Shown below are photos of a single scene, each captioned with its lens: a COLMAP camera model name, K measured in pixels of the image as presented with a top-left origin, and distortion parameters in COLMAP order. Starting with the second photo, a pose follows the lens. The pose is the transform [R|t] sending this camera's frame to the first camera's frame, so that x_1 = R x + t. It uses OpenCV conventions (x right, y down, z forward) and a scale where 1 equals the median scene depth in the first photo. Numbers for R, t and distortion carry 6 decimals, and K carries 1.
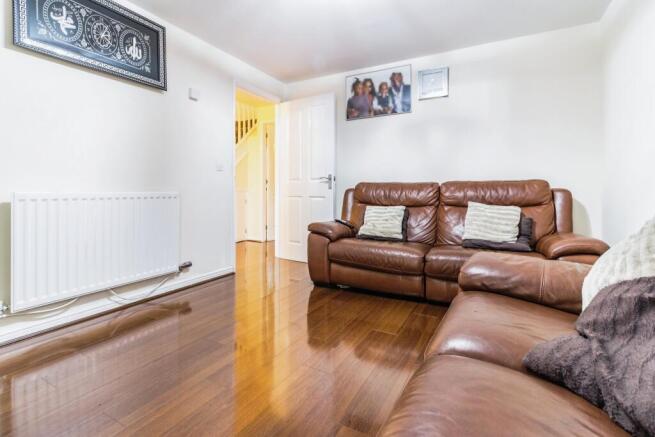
lens RADIAL K [[305.9, 0, 326.2], [0, 305.9, 190.5], [0, 0, 1]] dist [0.000443, -0.000503]
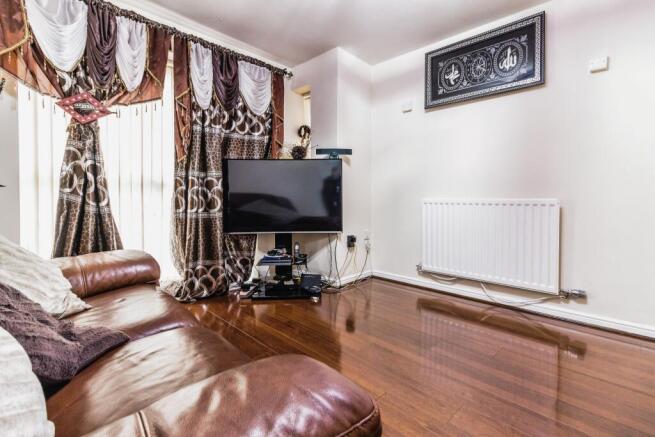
lens RADIAL K [[305.9, 0, 330.2], [0, 305.9, 201.8], [0, 0, 1]] dist [0.000443, -0.000503]
pose [[-0.277464, 0.012288, -0.960658, 0.544878], [-0.000092, 0.999918, 0.012816, 0.001420], [0.960736, 0.003645, -0.277440, 0.728463]]
